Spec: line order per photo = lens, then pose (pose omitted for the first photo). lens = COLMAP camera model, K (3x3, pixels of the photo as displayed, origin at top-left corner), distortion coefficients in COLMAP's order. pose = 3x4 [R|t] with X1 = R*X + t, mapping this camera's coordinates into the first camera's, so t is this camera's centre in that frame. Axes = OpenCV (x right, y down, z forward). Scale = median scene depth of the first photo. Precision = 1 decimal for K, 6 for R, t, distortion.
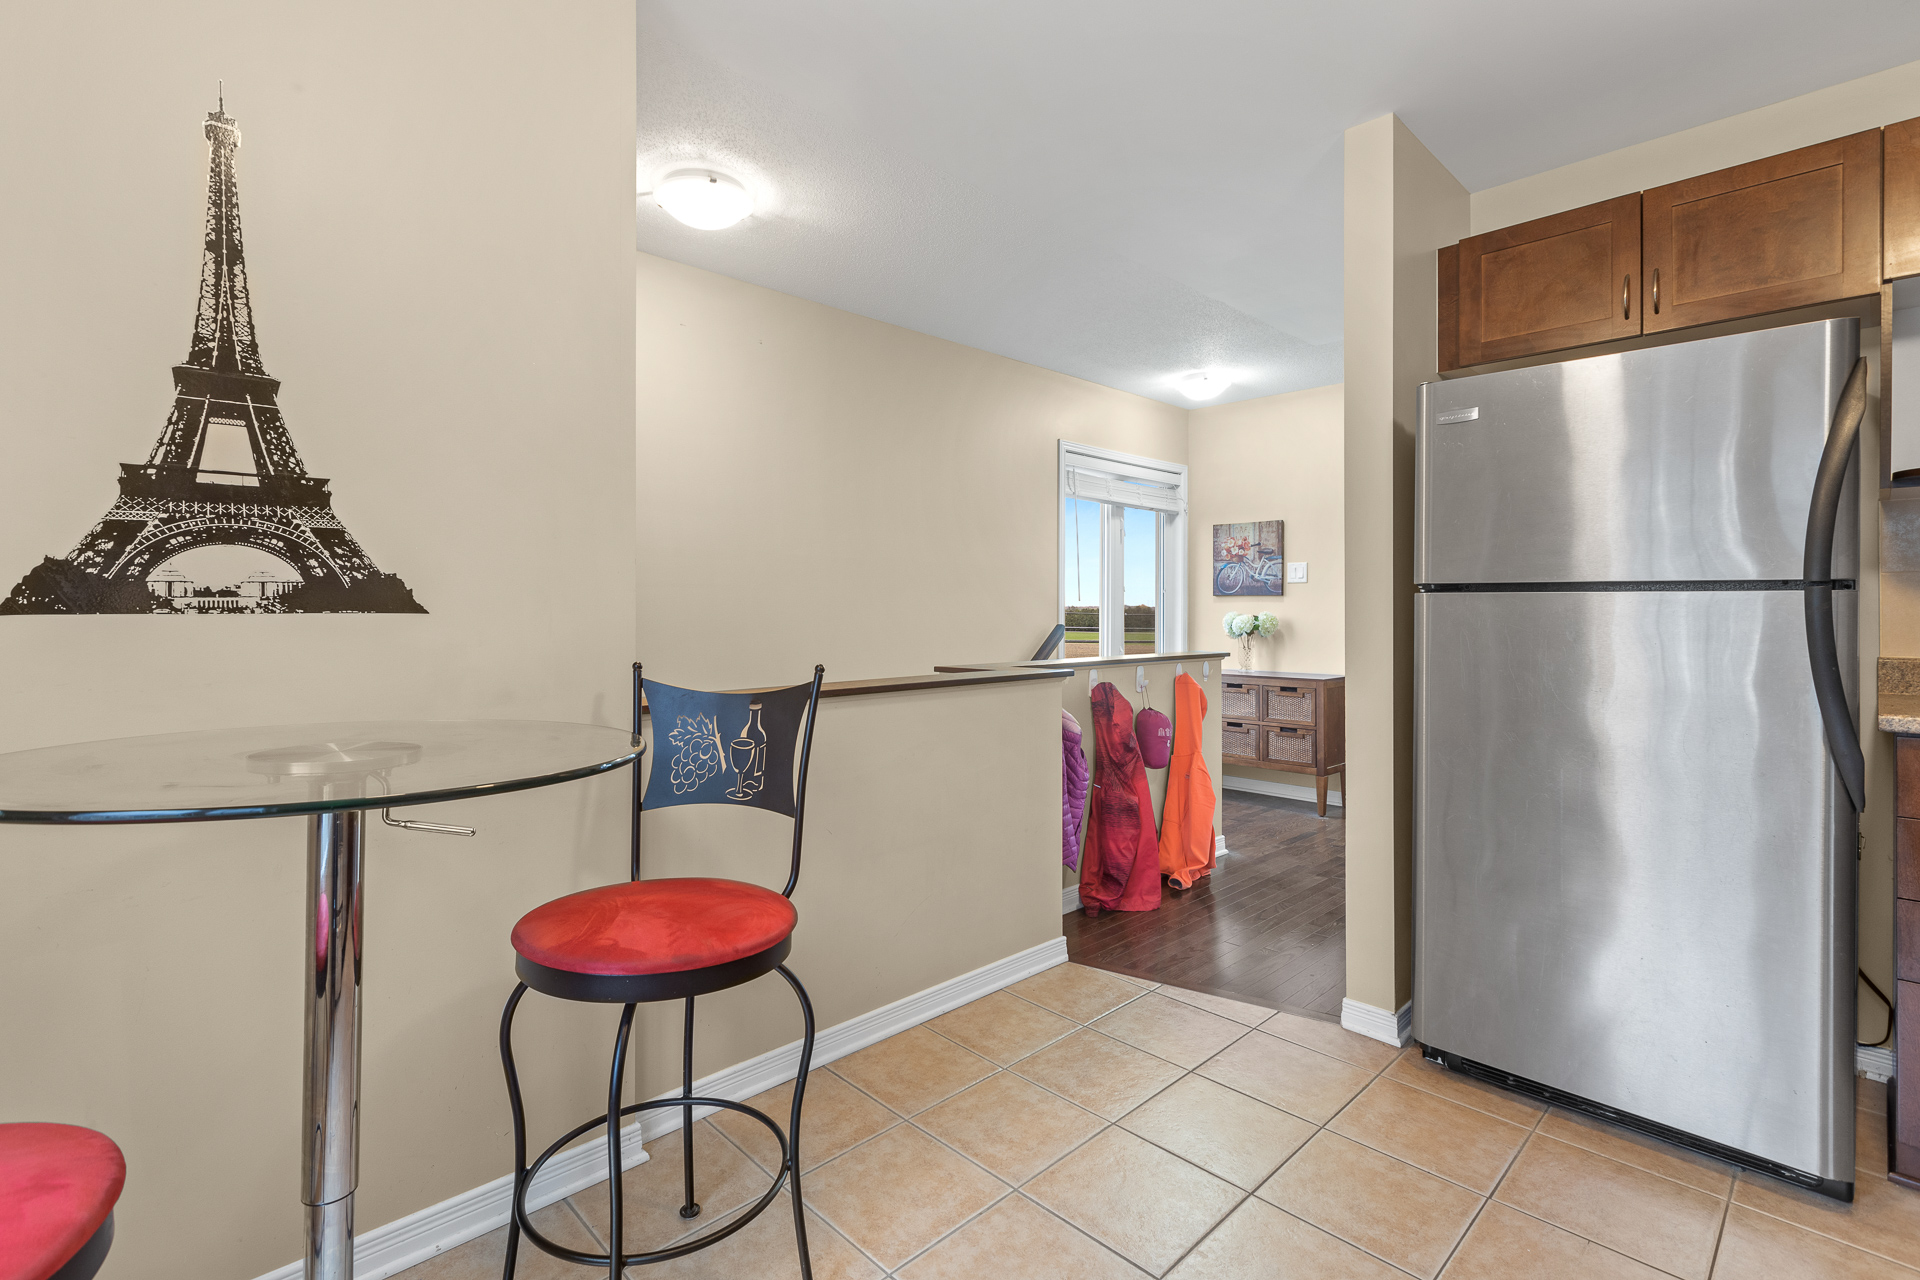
lens RADIAL K [[899.1, 0, 962.1], [0, 899.1, 623.2], [0, 0, 1]] dist [0.004072, -0.001205]
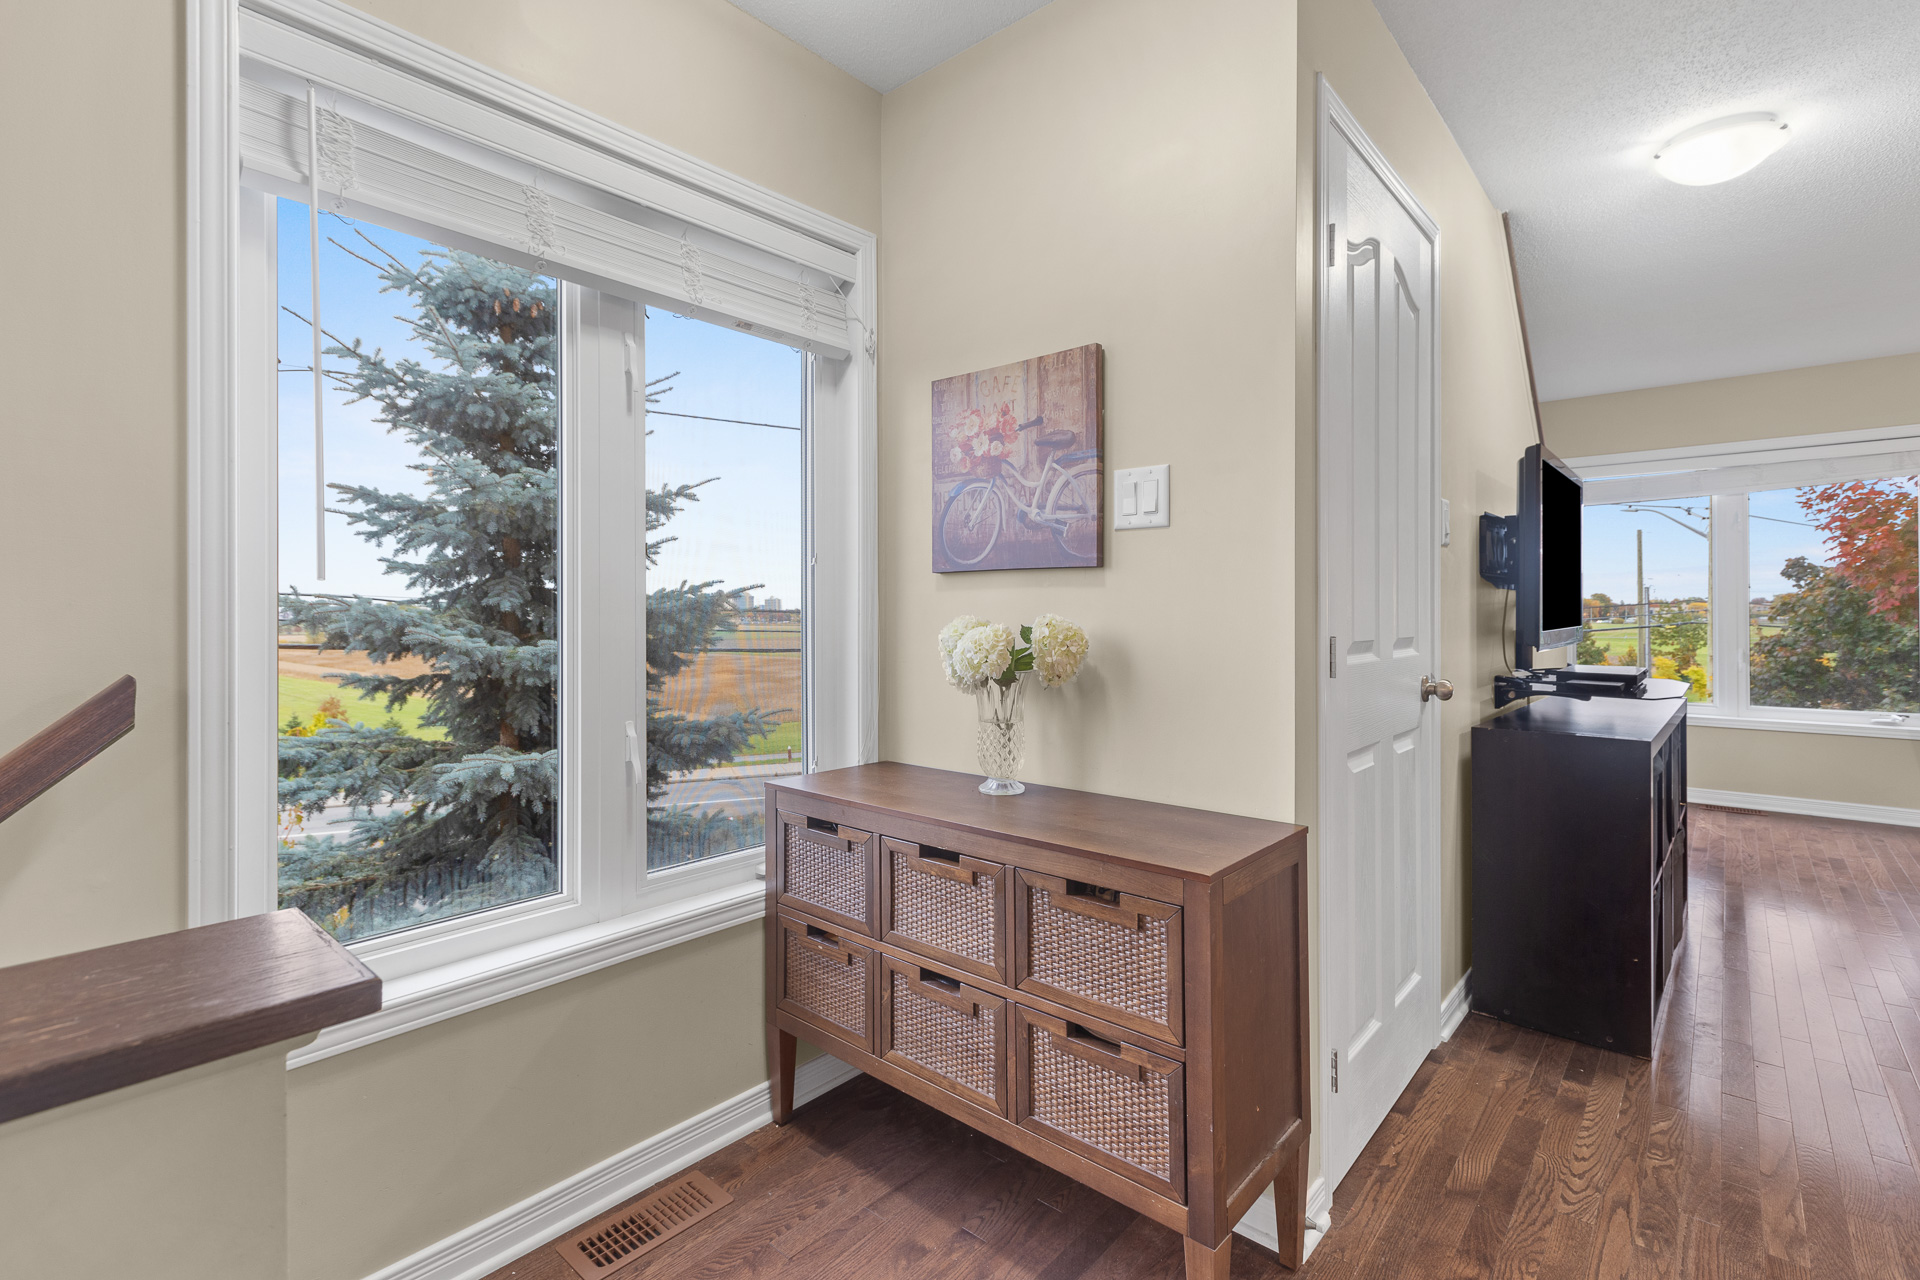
lens RADIAL K [[899.1, 0, 955.6], [0, 899.1, 621.1], [0, 0, 1]] dist [0.004072, -0.001205]
pose [[0.997223, -0.005299, 0.074290, 0.273649], [0.005355, 0.999986, -0.000555, -0.010263], [-0.074286, 0.000951, 0.997236, 0.659595]]
